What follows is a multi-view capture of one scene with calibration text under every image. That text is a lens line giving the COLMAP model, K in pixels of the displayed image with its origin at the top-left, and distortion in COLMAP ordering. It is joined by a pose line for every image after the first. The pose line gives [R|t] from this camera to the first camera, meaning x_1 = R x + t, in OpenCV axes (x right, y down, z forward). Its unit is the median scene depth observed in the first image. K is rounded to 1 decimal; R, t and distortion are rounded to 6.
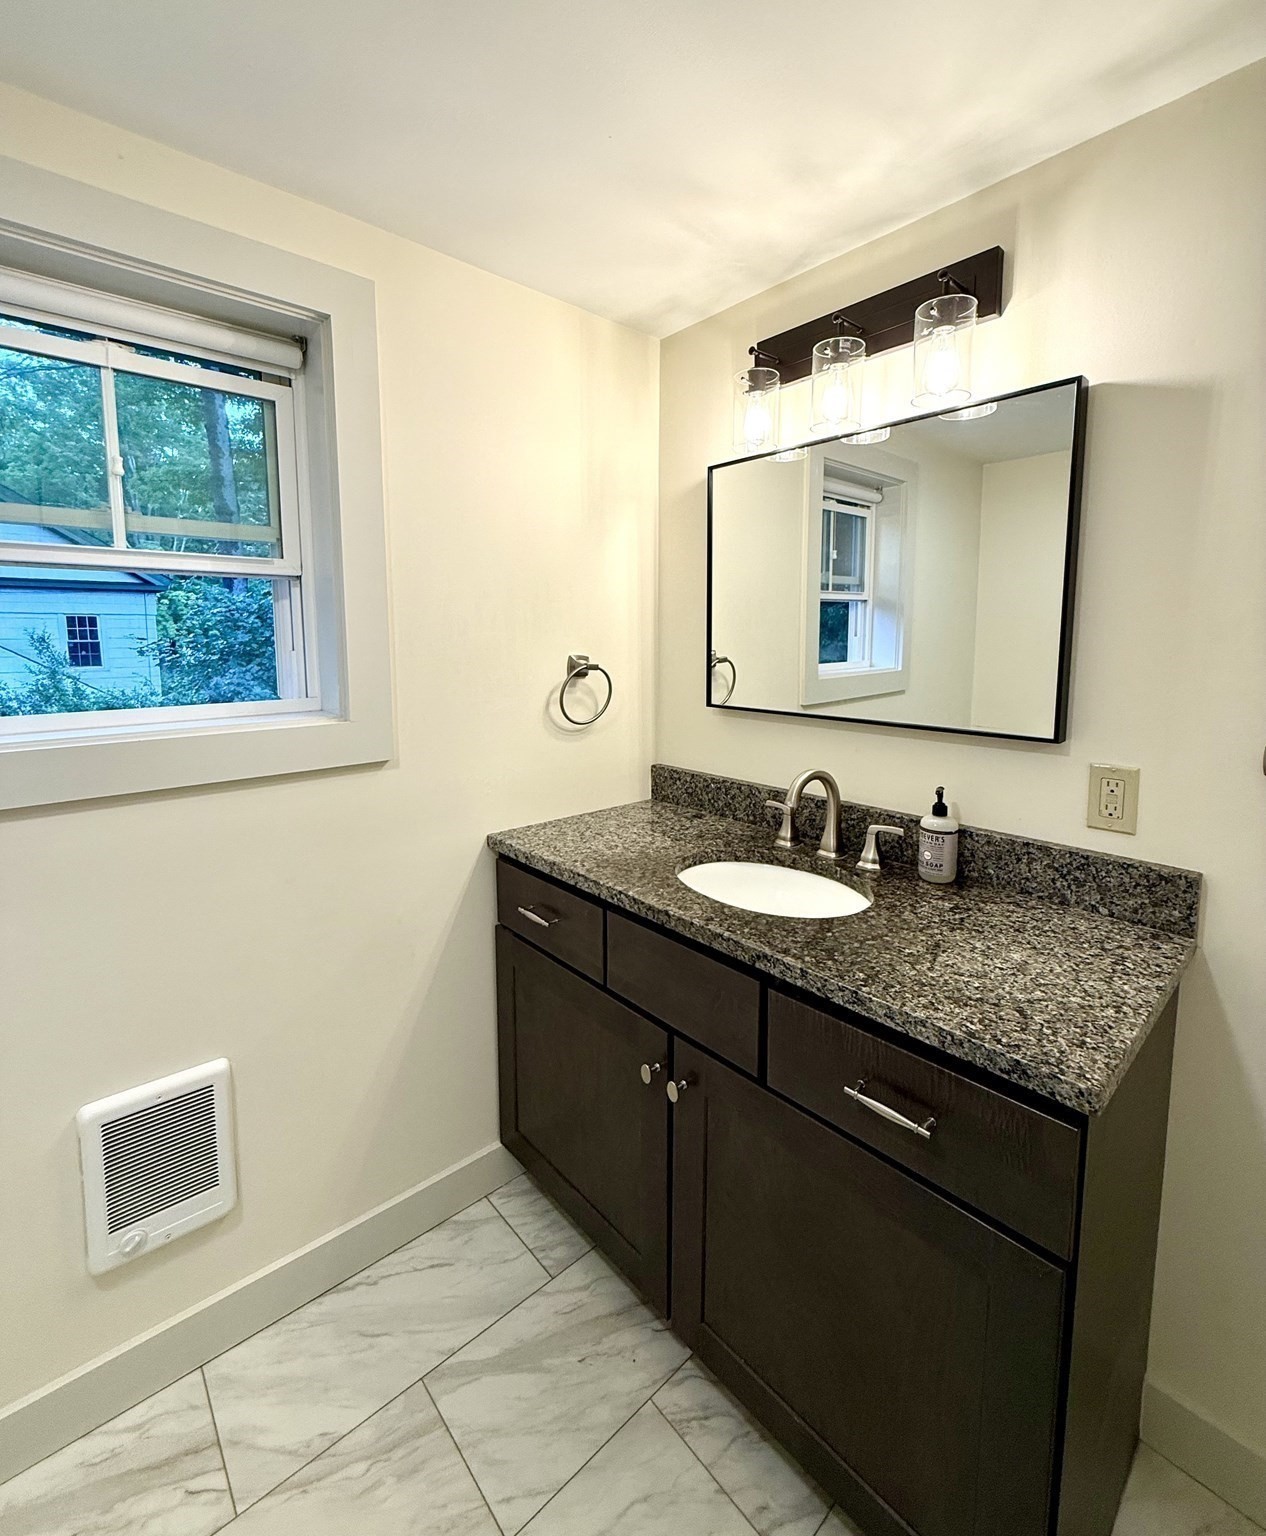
lens RADIAL K [[678.8, 0, 578.4], [0, 678.8, 710.4], [0, 0, 1]] dist [-0.004083, -0.000304]
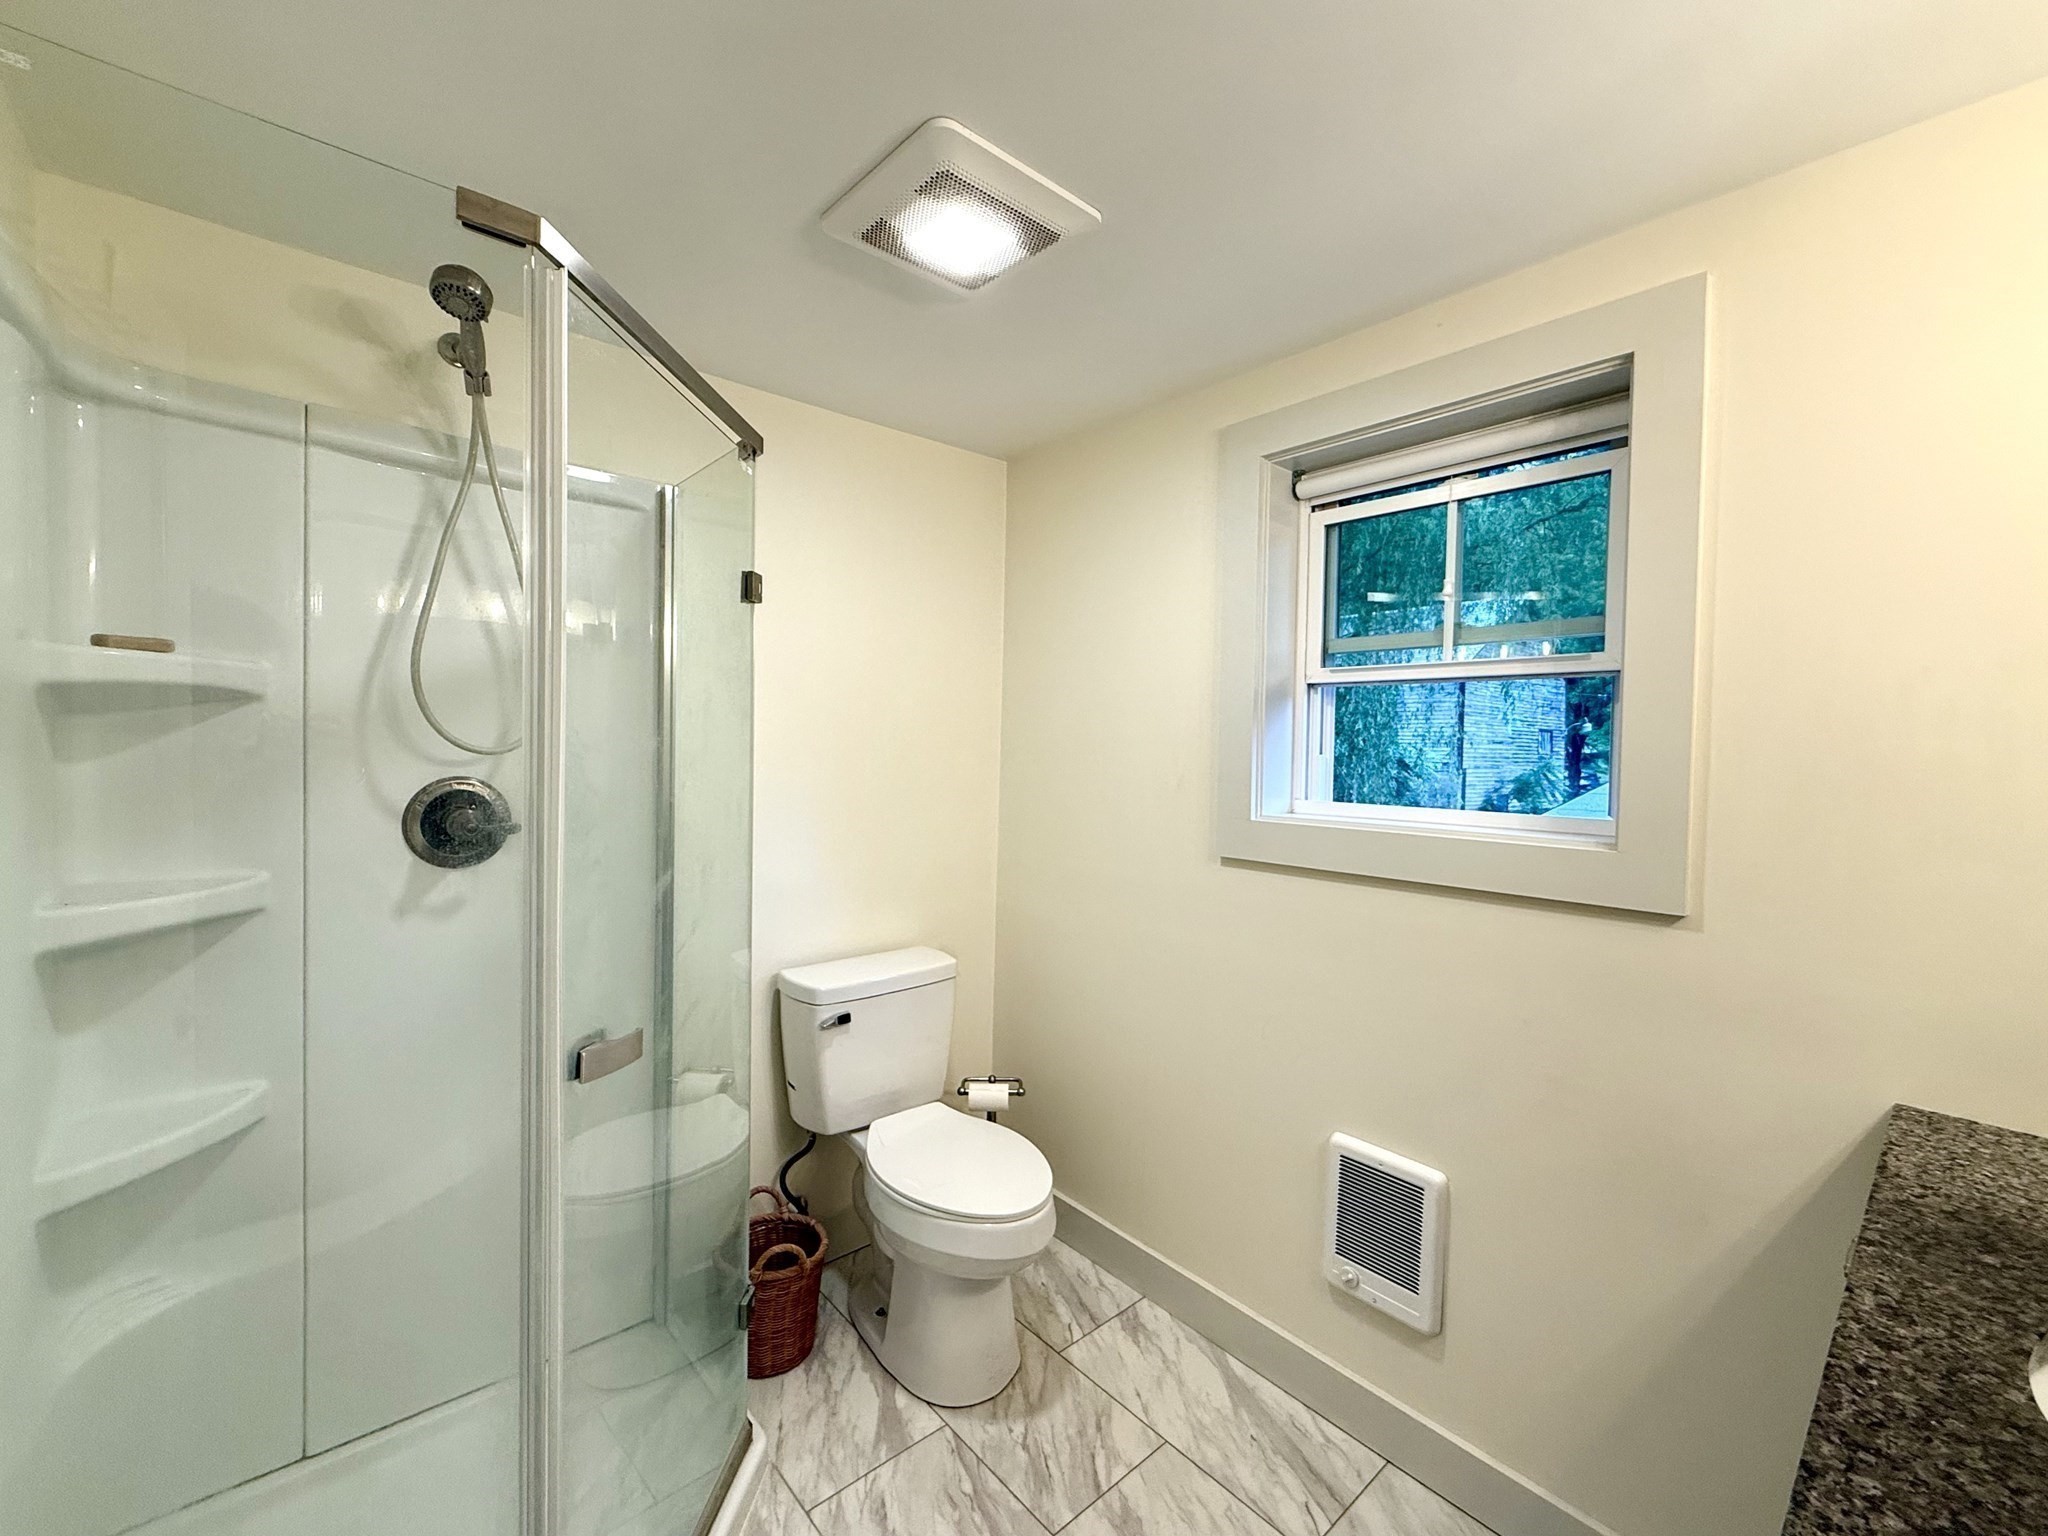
lens RADIAL K [[821.6, 0, 1022.2], [0, 821.6, 765.5], [0, 0, 1]] dist [0.000012, -0.000049]
pose [[0.026833, 0.031665, -0.999138, 0.642398], [-0.120485, 0.992314, 0.028213, -0.028369], [0.992352, 0.119624, 0.030442, 0.307089]]
